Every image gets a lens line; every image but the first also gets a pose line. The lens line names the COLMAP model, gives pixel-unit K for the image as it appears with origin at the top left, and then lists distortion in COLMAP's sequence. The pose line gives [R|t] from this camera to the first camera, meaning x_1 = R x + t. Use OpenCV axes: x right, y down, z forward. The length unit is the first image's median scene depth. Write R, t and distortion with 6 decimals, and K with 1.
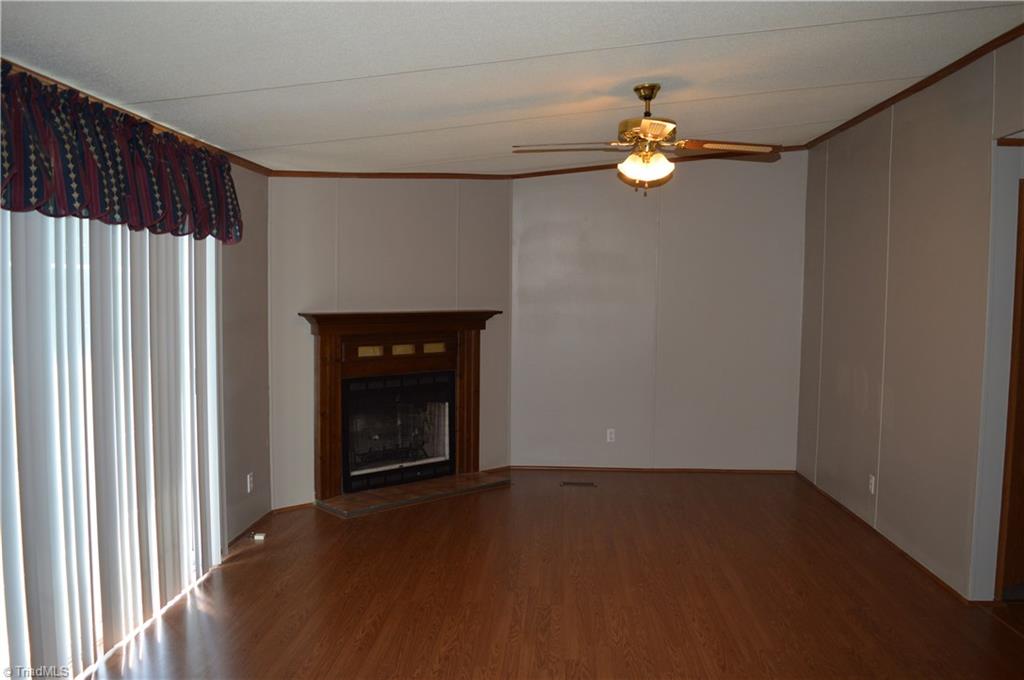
lens RADIAL K [[822.4, 0, 508.7], [0, 822.4, 345.6], [0, 0, 1]] dist [-0.088578, 0.018510]
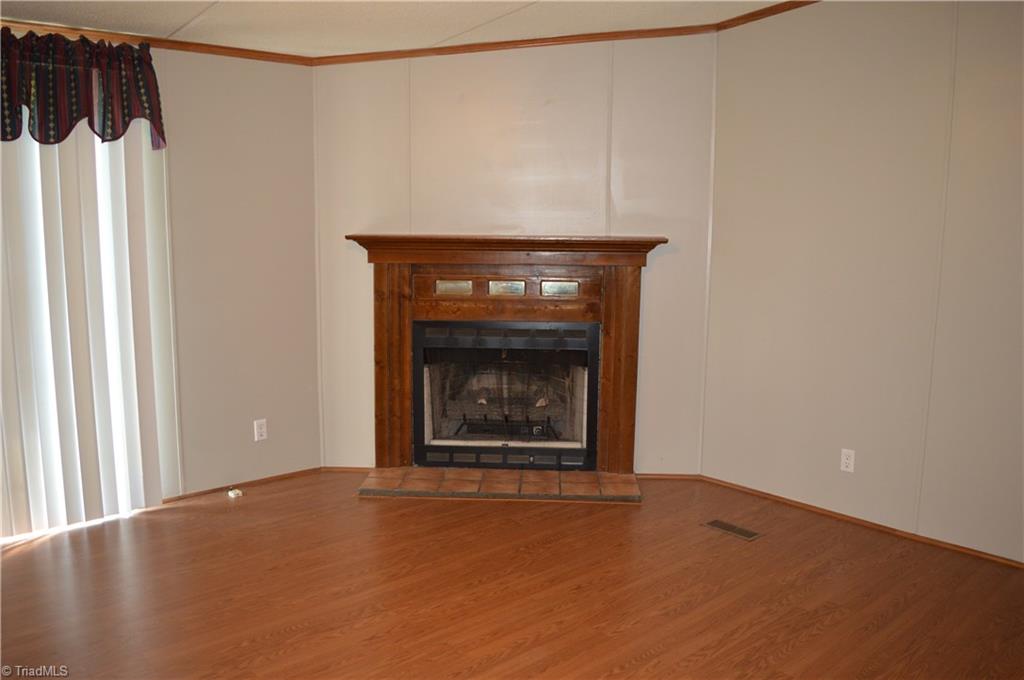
lens RADIAL K [[822.4, 0, 508.7], [0, 822.4, 345.6], [0, 0, 1]] dist [-0.088578, 0.018510]
pose [[0.701301, 0.104739, -0.705128, 0.533318], [-0.049993, 0.993938, 0.097917, -0.021349], [0.711110, -0.033418, 0.702286, 0.664789]]
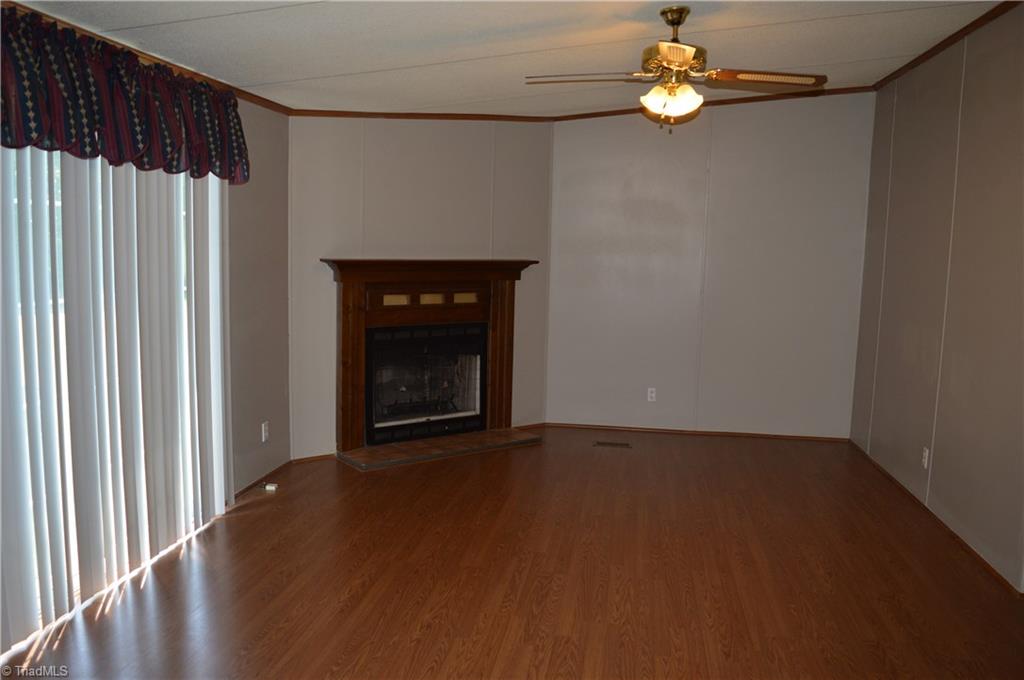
lens RADIAL K [[822.4, 0, 508.7], [0, 822.4, 345.6], [0, 0, 1]] dist [-0.088578, 0.018510]
pose [[0.995489, 0.026181, -0.091192, 0.068493], [-0.021114, 0.998202, 0.056094, 0.004705], [0.092497, -0.053915, 0.994252, 0.067176]]
